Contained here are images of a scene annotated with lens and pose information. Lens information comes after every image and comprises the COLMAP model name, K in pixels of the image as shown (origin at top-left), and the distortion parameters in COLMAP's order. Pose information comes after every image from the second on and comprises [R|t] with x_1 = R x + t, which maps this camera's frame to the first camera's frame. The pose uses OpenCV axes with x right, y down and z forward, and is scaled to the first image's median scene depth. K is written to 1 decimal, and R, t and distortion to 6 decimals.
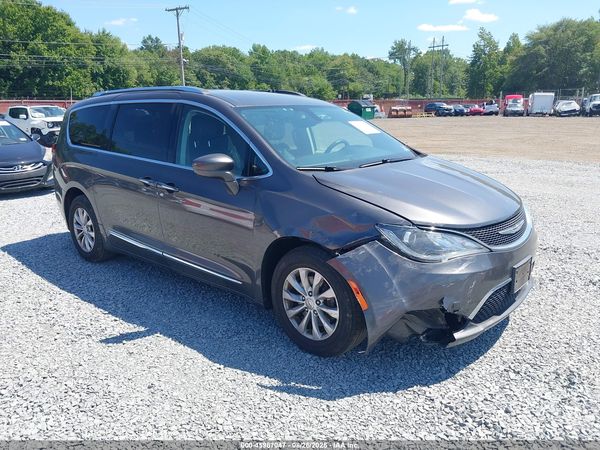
lens RADIAL K [[494.4, 0, 307.9], [0, 494.4, 217.6], [0, 0, 1]] dist [-0.003705, 0.004880]
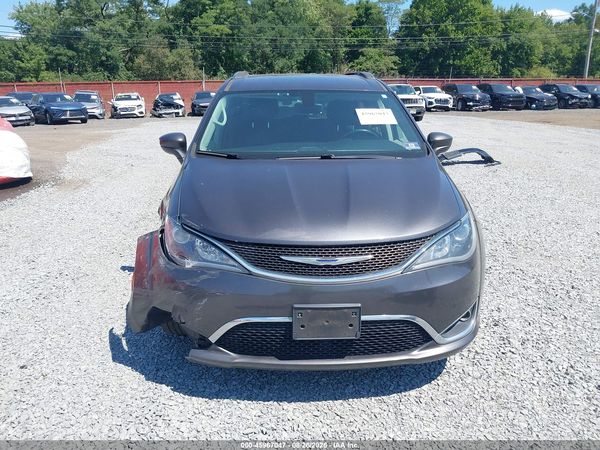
lens RADIAL K [[494.4, 0, 296.7], [0, 494.4, 219.4], [0, 0, 1]] dist [-0.003705, 0.004880]
pose [[0.676233, 0.197081, -0.709836, 0.558862], [-0.163997, 0.979645, 0.115759, -0.072961], [0.718202, 0.038131, 0.694790, 0.272854]]
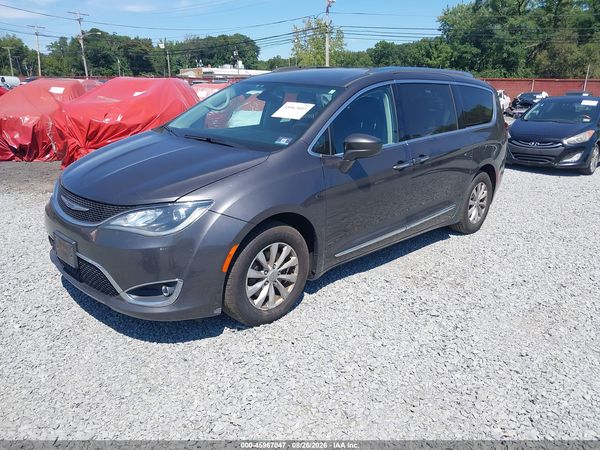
lens RADIAL K [[494.4, 0, 298.3], [0, 494.4, 220.4], [0, 0, 1]] dist [-0.003705, 0.004880]
pose [[-0.074210, 0.279999, -0.957128, 0.830916], [-0.240275, 0.926479, 0.289663, -0.214668], [0.967864, 0.251470, -0.001477, 0.879306]]
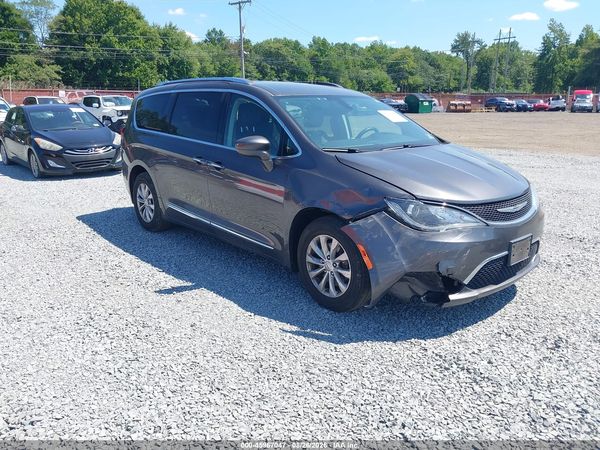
lens RADIAL K [[494.4, 0, 306.3], [0, 494.4, 223.2], [0, 0, 1]] dist [-0.003705, 0.004880]
pose [[0.992803, 0.041067, -0.112495, 0.048194], [-0.038373, 0.998925, 0.026009, 0.027560], [0.113442, -0.021505, 0.993312, -0.096644]]
